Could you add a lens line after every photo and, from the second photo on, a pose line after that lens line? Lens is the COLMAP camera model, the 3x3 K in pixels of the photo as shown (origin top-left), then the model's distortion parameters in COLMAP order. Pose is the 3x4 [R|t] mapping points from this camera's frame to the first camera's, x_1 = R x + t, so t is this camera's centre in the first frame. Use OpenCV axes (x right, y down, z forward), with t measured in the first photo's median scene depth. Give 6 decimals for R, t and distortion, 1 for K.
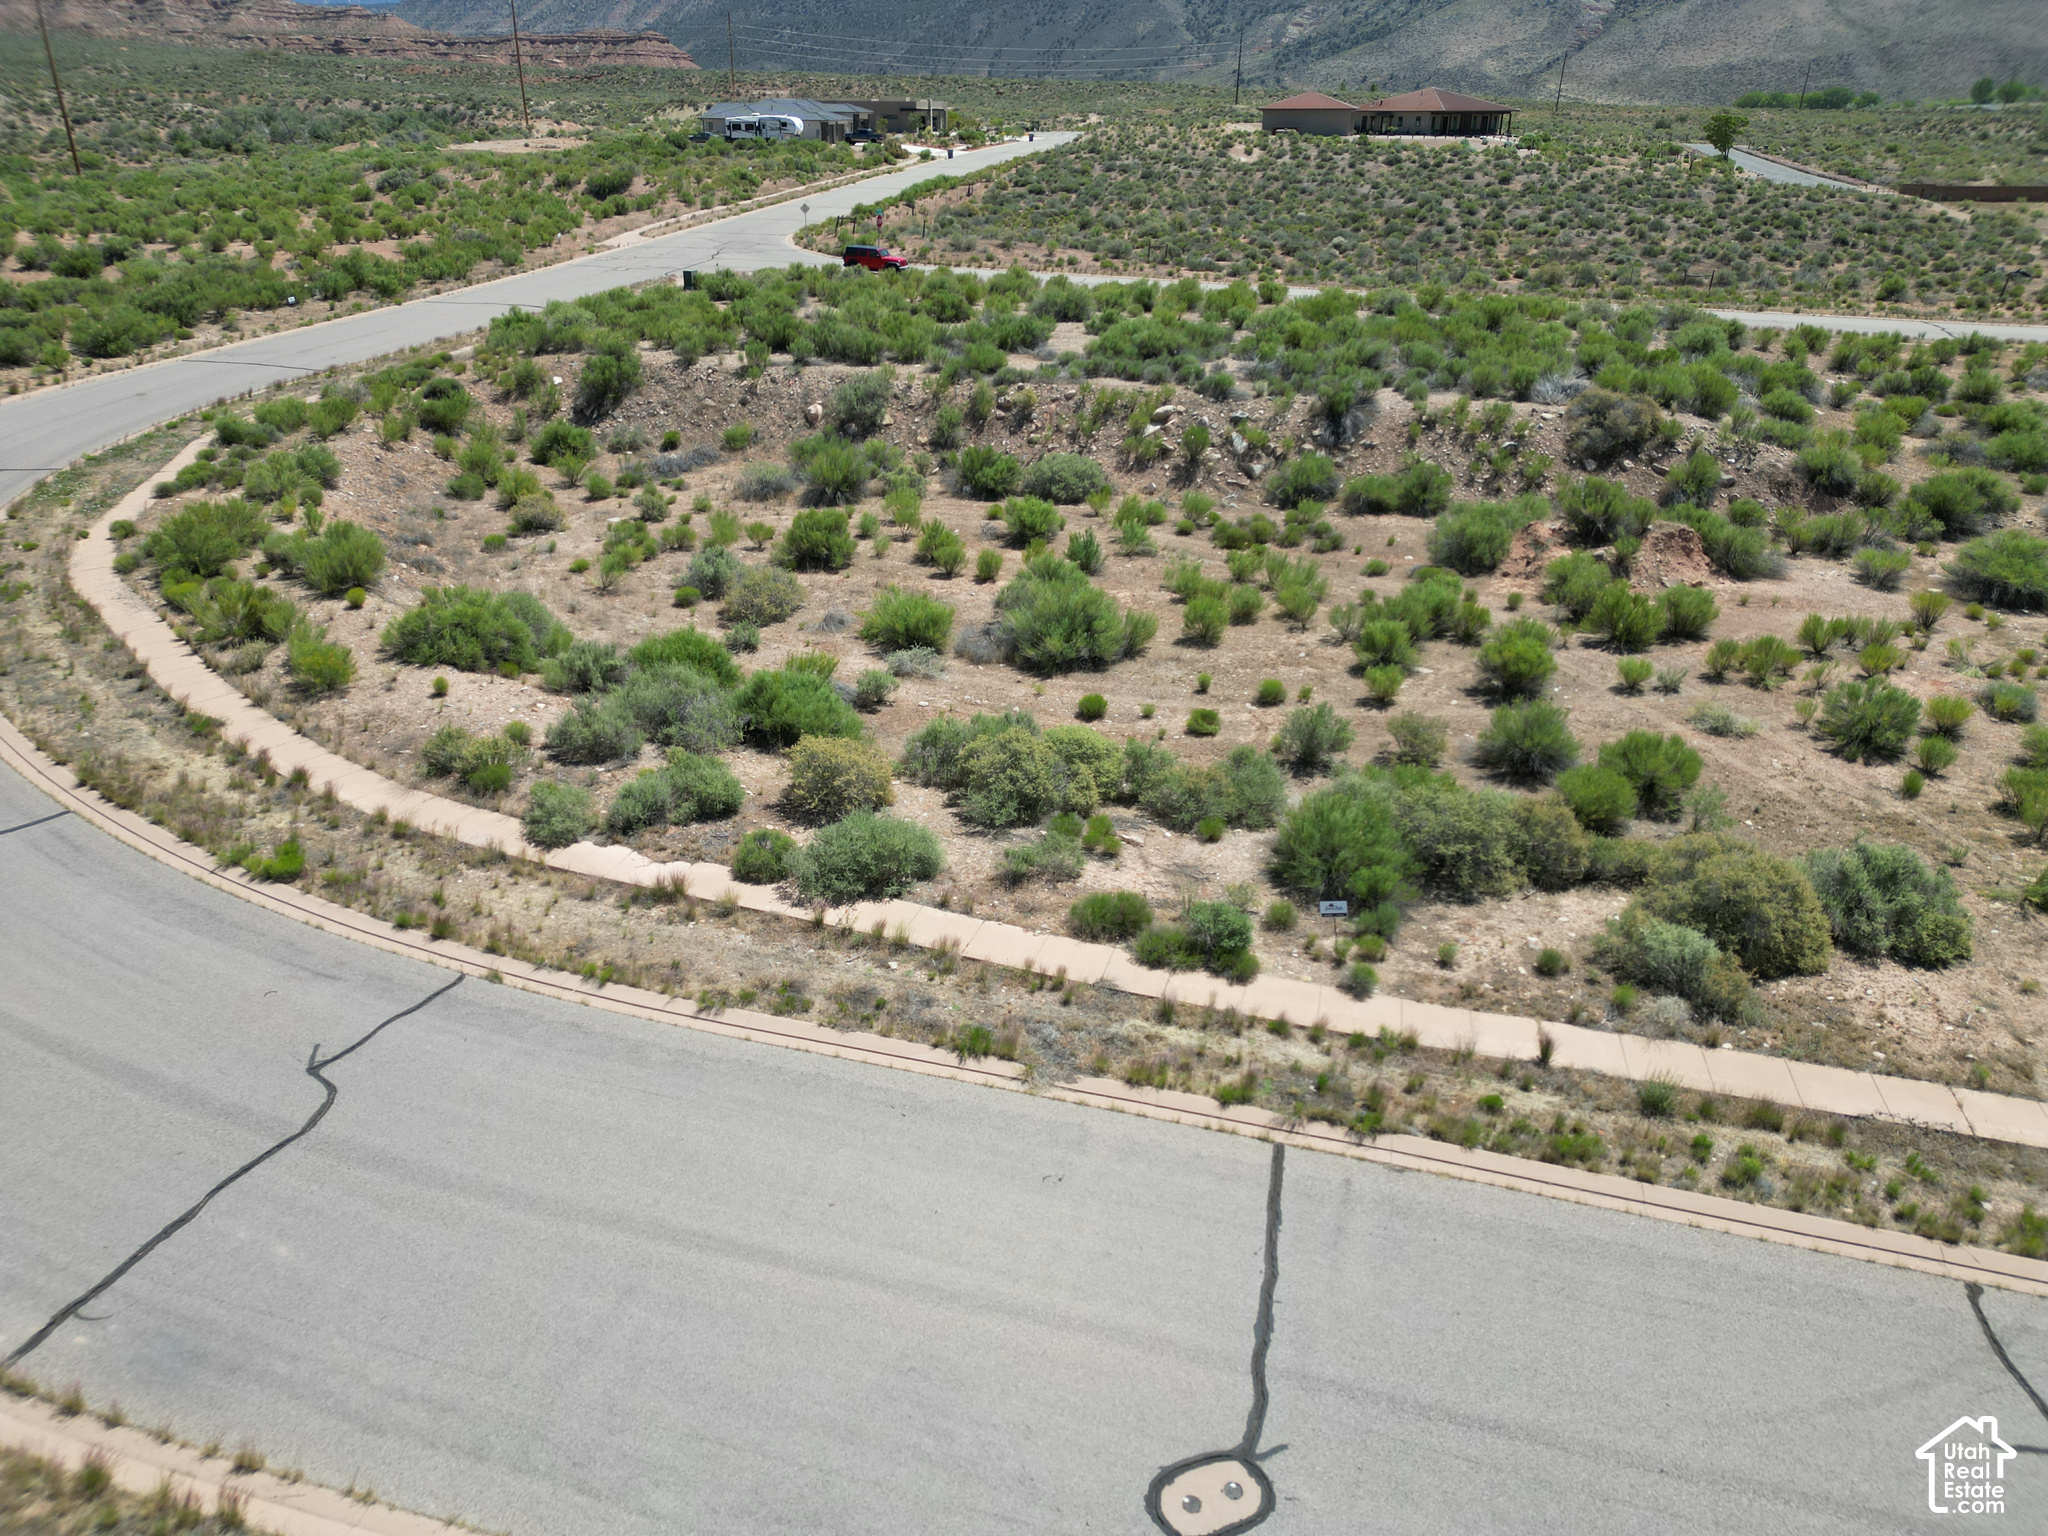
lens RADIAL K [[1414.6, 0, 1022.0], [0, 1414.6, 782.1], [0, 0, 1]] dist [0.111894, -0.120990]
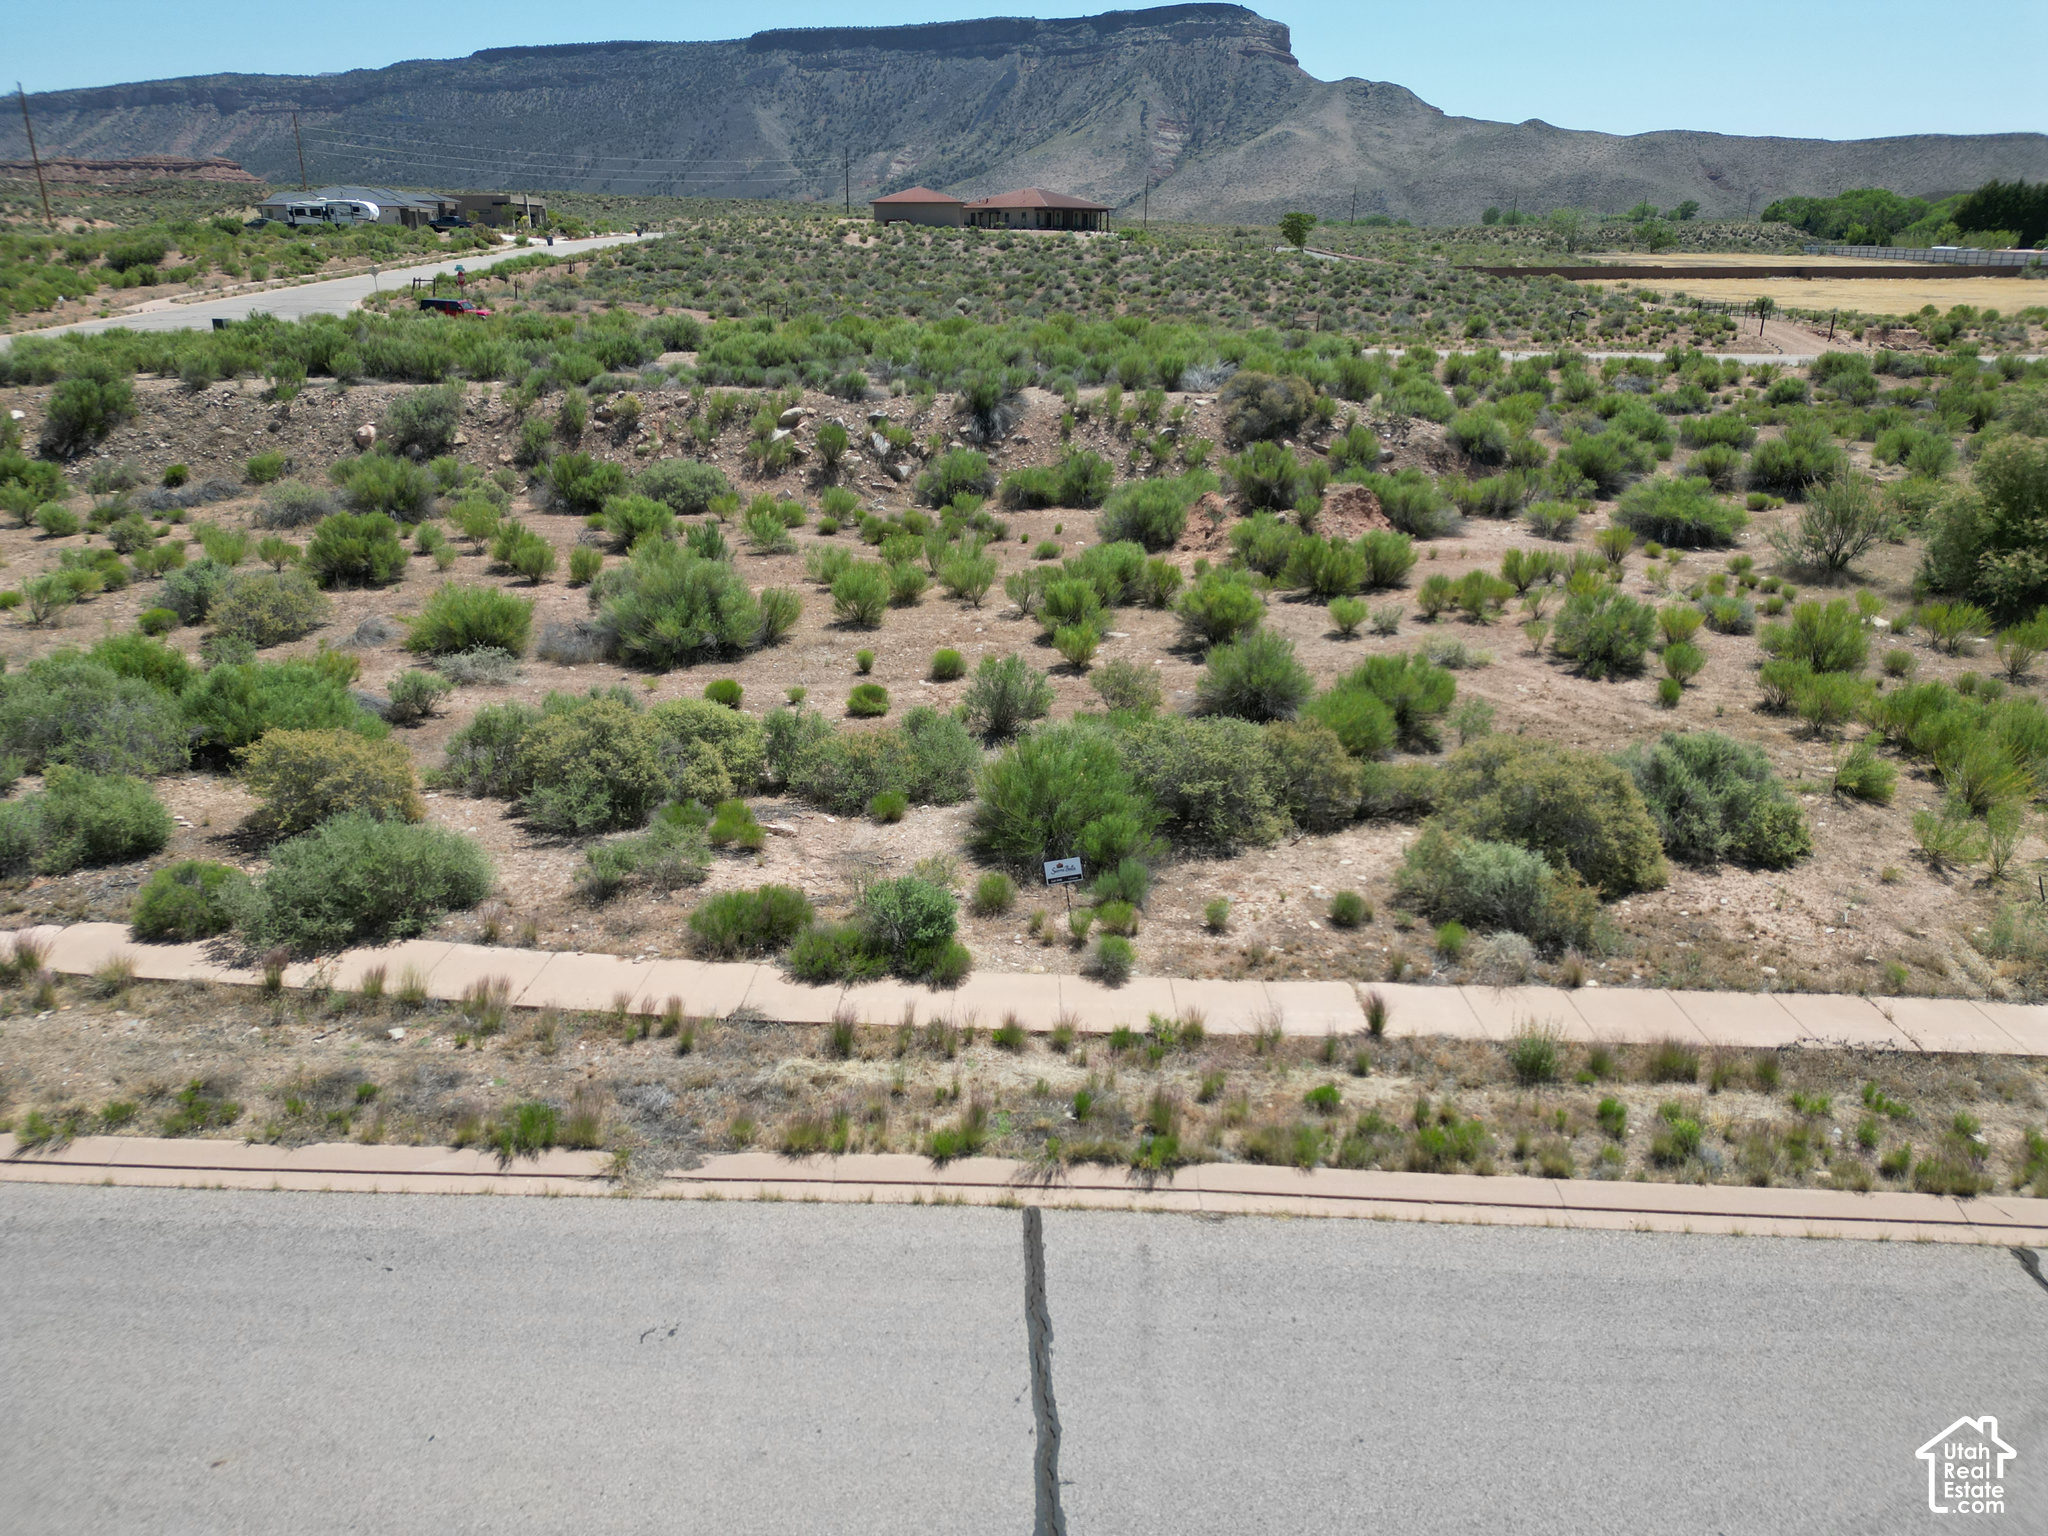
lens RADIAL K [[1414.6, 0, 1022.0], [0, 1414.6, 782.1], [0, 0, 1]] dist [0.111894, -0.120990]
pose [[0.970151, -0.090163, 0.225115, 0.028814], [0.107428, 0.992044, -0.065638, 0.060440], [-0.217406, 0.087862, 0.972119, 0.208947]]
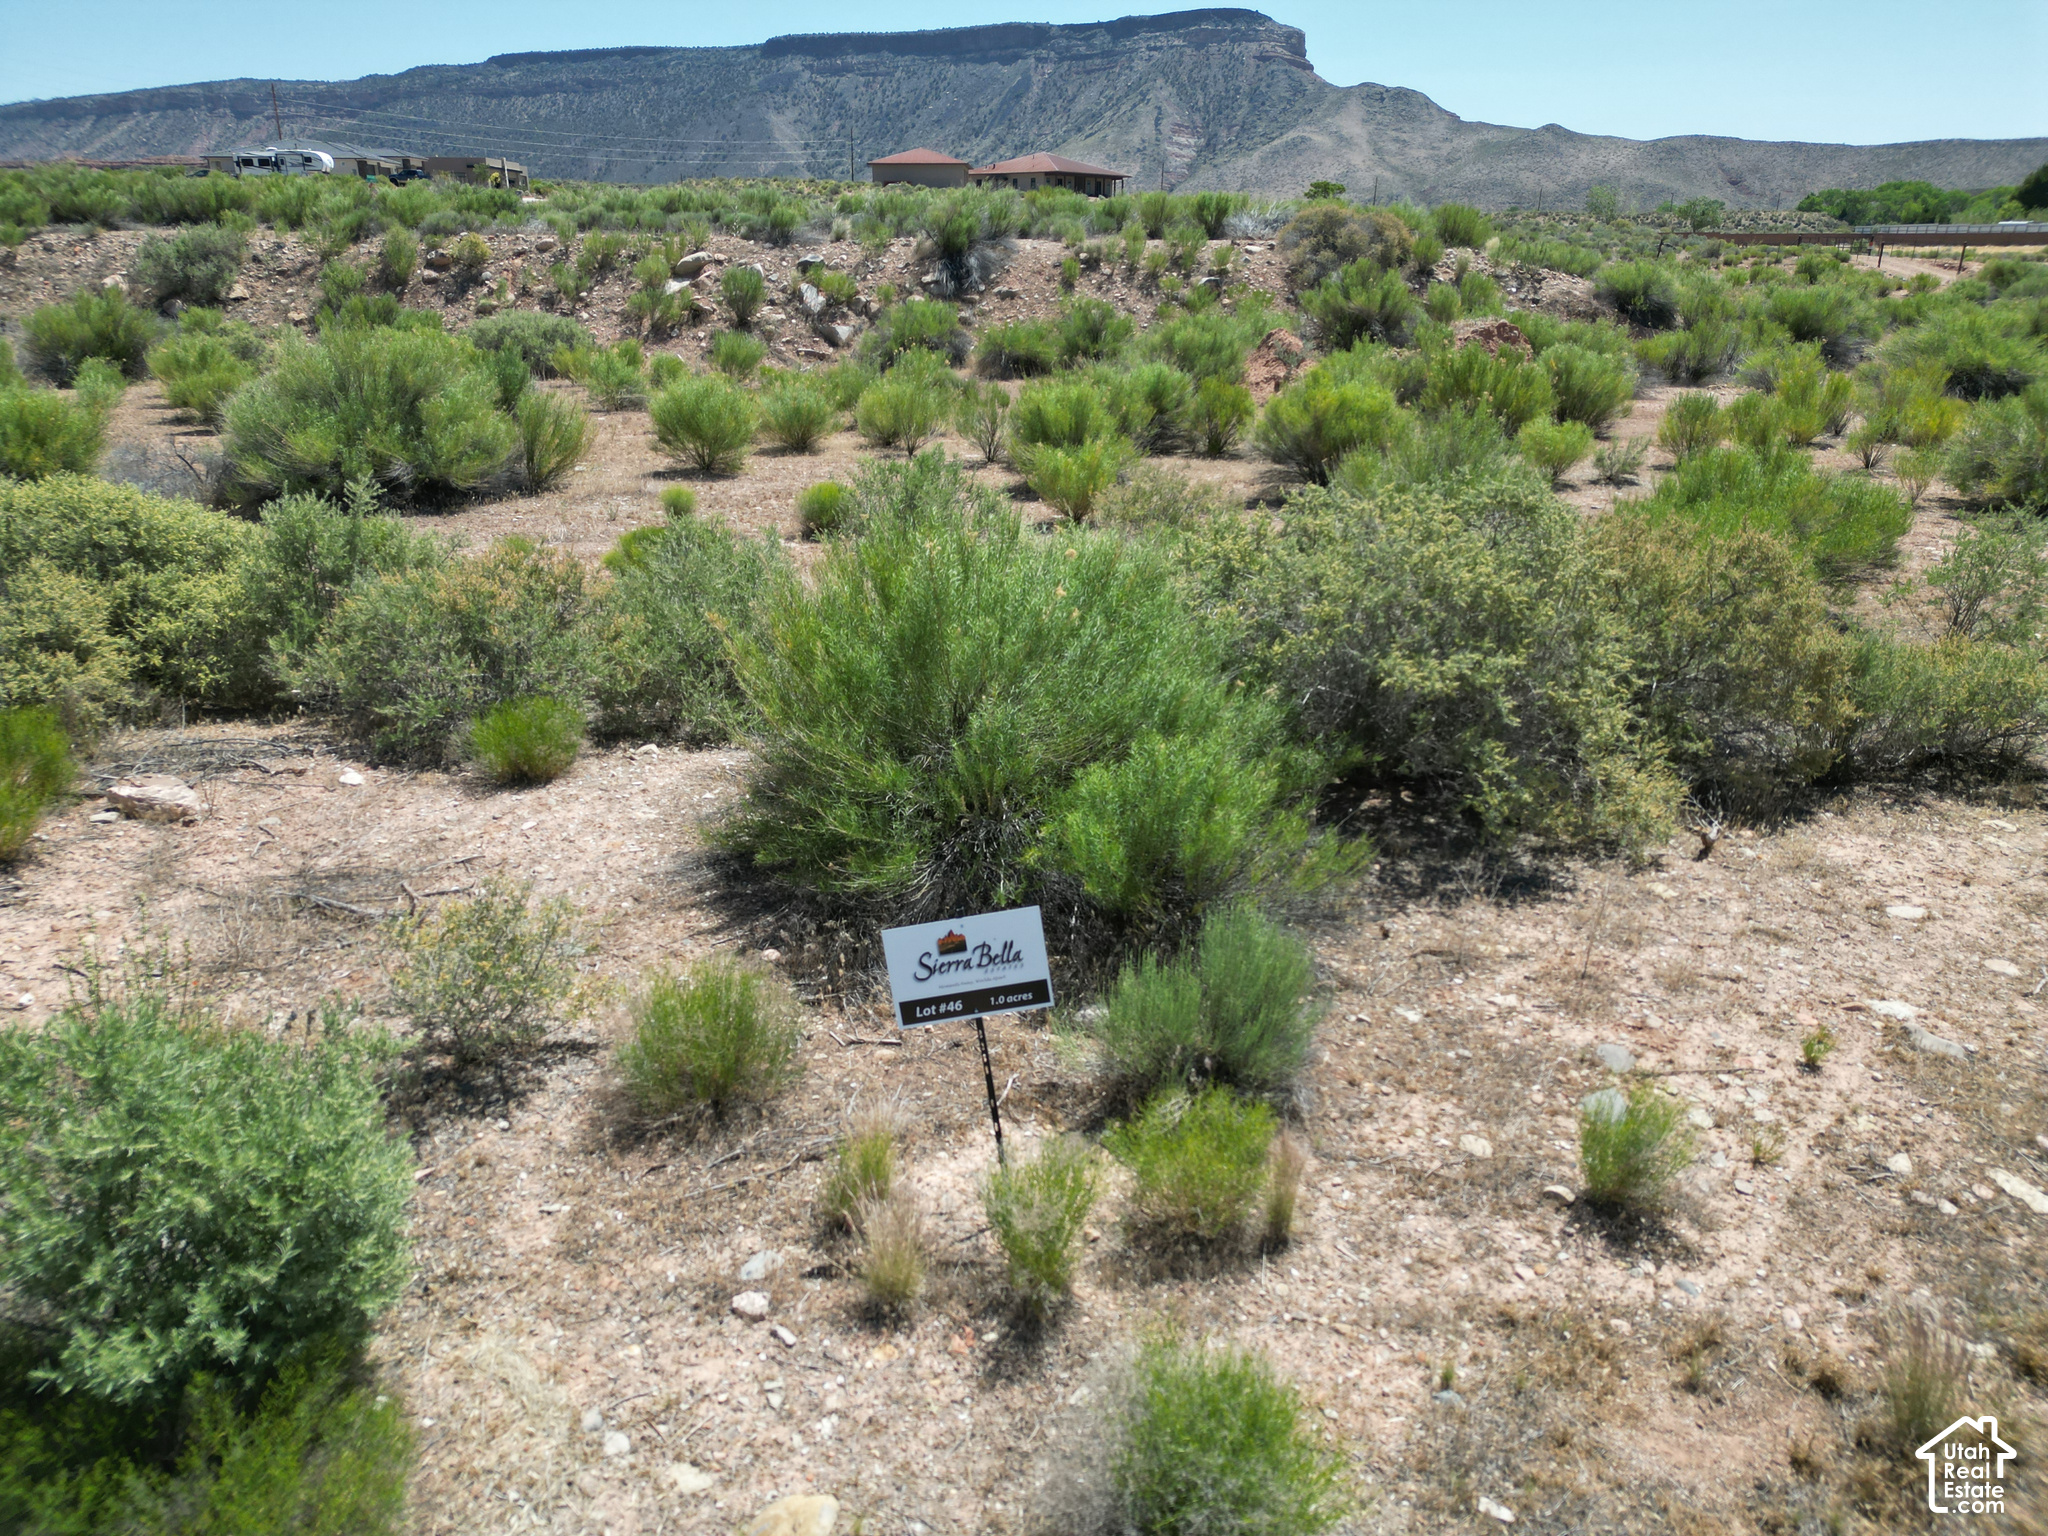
lens RADIAL K [[1414.6, 0, 1022.0], [0, 1414.6, 782.1], [0, 0, 1]] dist [0.111894, -0.120990]
pose [[0.972254, -0.083776, 0.218413, 0.129909], [0.101626, 0.992228, -0.071798, 0.054536], [-0.210701, 0.092002, 0.973212, 0.568957]]
